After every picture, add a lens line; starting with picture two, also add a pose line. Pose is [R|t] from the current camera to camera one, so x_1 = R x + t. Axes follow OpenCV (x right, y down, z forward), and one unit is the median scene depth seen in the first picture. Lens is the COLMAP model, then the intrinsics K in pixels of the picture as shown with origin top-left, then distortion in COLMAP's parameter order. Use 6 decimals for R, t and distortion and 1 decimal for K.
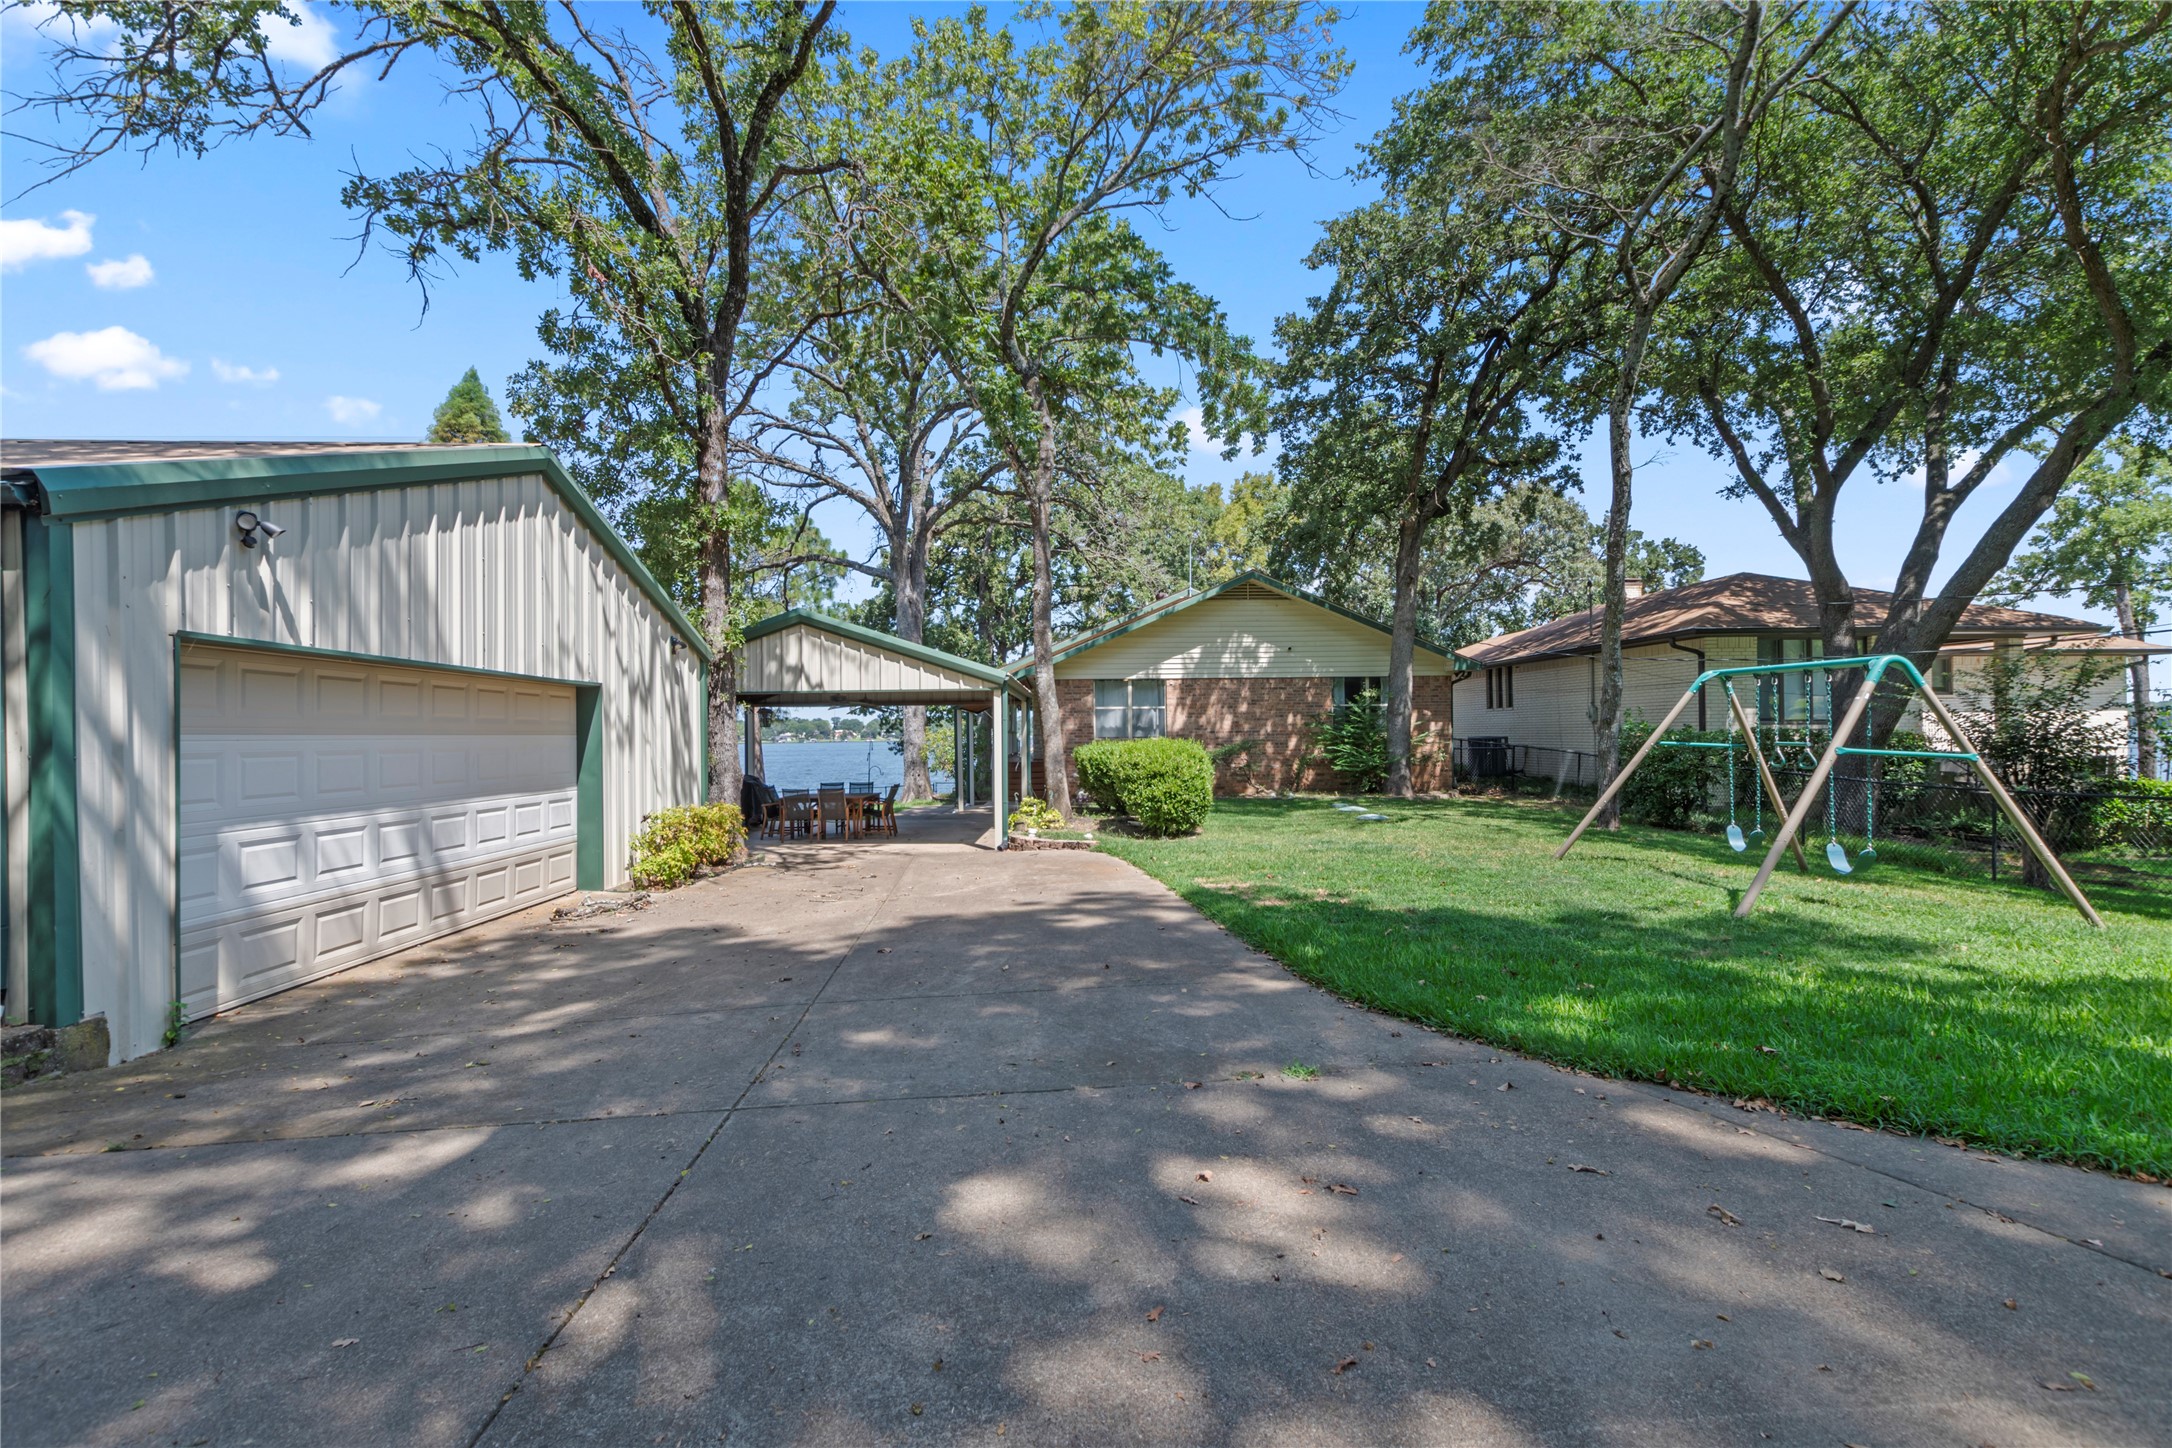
lens RADIAL K [[945.1, 0, 1070.3], [0, 945.1, 721.6], [0, 0, 1]] dist [0.000613, 0.000064]
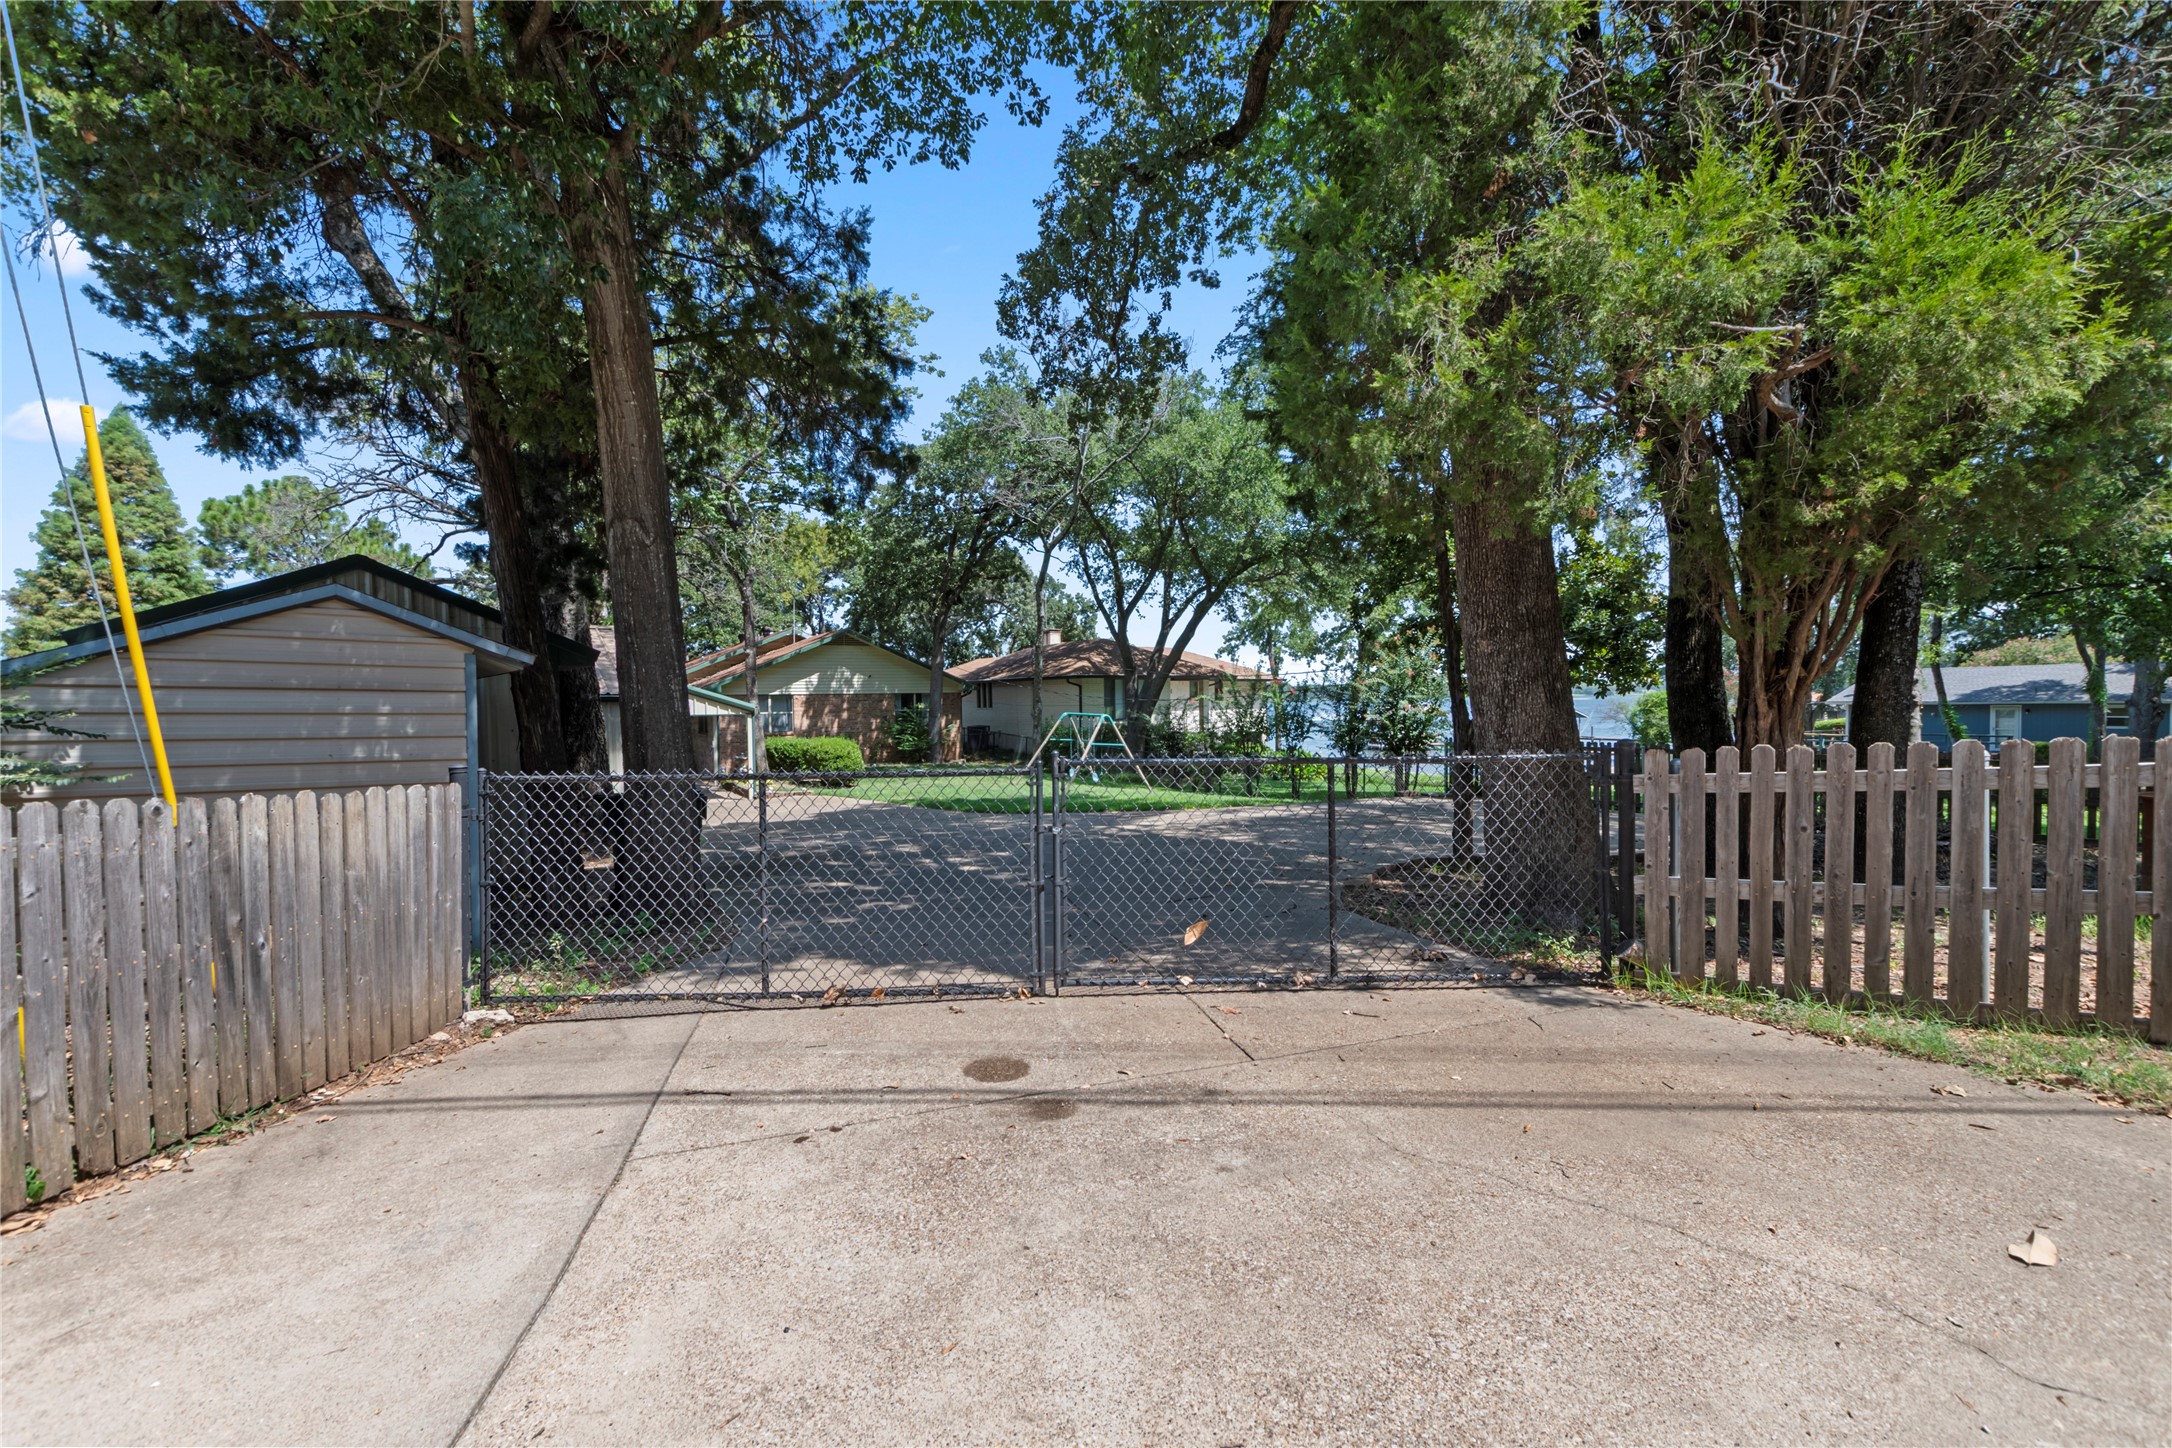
lens RADIAL K [[945.1, 0, 1070.3], [0, 945.1, 721.6], [0, 0, 1]] dist [0.000613, 0.000064]
pose [[0.861953, -0.012543, 0.506834, -0.308761], [-0.002357, 0.999584, 0.028746, -0.047914], [-0.506983, -0.025972, 0.861564, -0.608820]]
